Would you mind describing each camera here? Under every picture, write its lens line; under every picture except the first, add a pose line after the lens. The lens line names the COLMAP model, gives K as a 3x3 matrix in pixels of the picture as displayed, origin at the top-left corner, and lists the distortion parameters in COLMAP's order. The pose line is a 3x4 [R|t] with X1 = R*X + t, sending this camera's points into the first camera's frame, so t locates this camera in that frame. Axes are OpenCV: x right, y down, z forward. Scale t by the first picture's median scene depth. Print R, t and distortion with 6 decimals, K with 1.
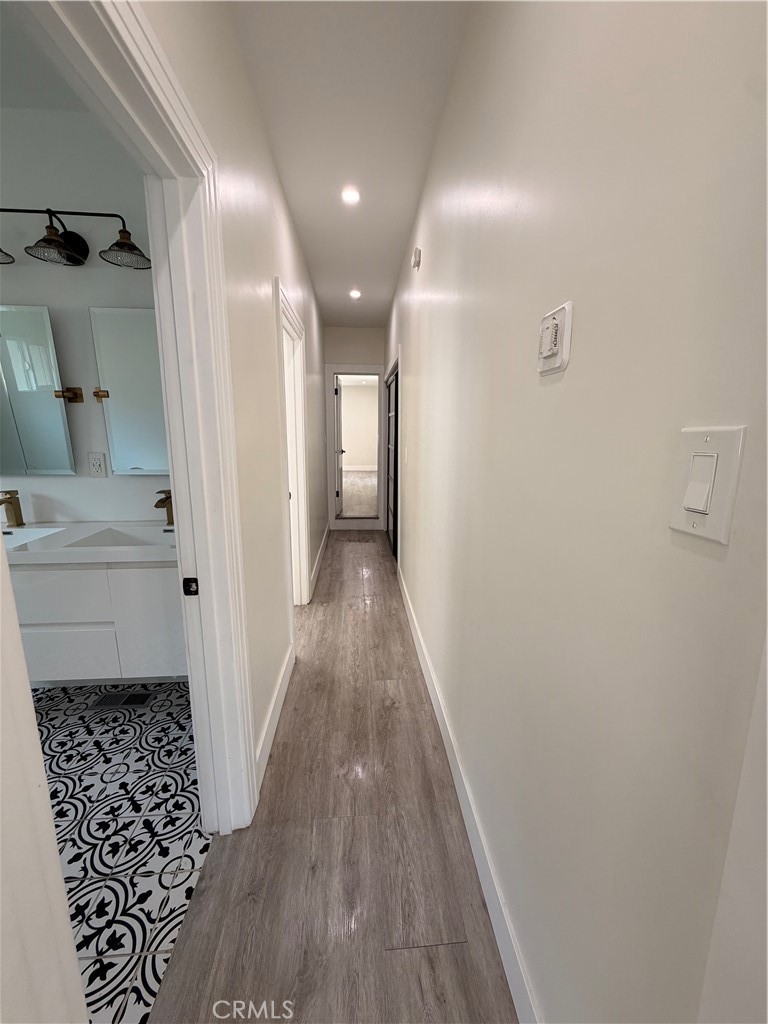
lens RADIAL K [[416.7, 0, 387.1], [0, 416.7, 508.9], [0, 0, 1]] dist [-0.002711, 0.001004]
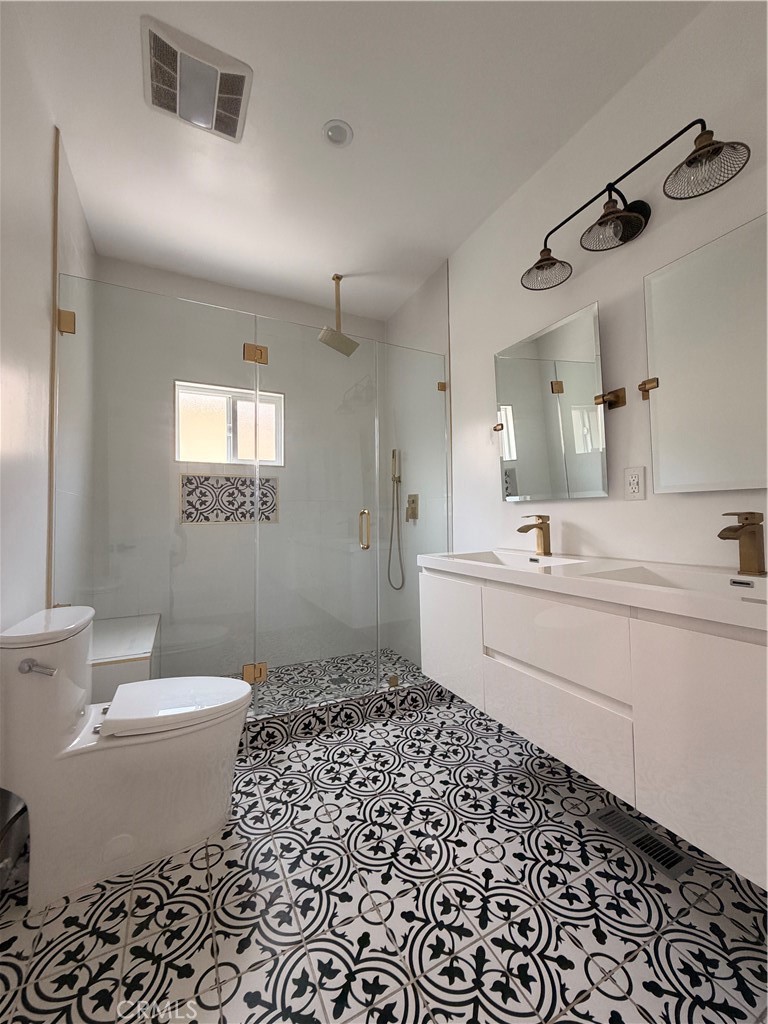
lens RADIAL K [[416.7, 0, 386.6], [0, 416.7, 506.8], [0, 0, 1]] dist [-0.002711, 0.001004]
pose [[0.403452, -0.025121, -0.914656, -0.196473], [-0.156800, 0.982938, -0.096160, 0.081787], [0.901466, 0.182214, 0.392629, 0.318641]]
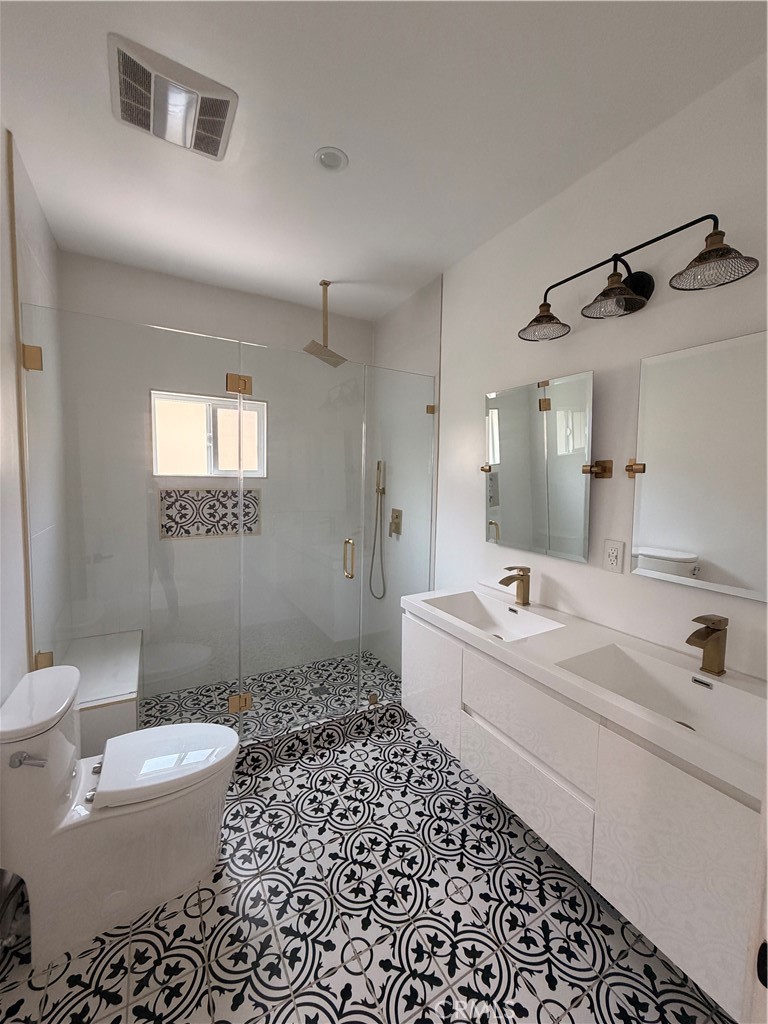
lens RADIAL K [[416.7, 0, 387.5], [0, 416.7, 510.9], [0, 0, 1]] dist [-0.002711, 0.001004]
pose [[0.449946, 0.080964, -0.889378, -0.205585], [-0.182918, 0.983123, -0.003042, -0.112726], [0.874122, 0.164052, 0.457162, 0.266175]]
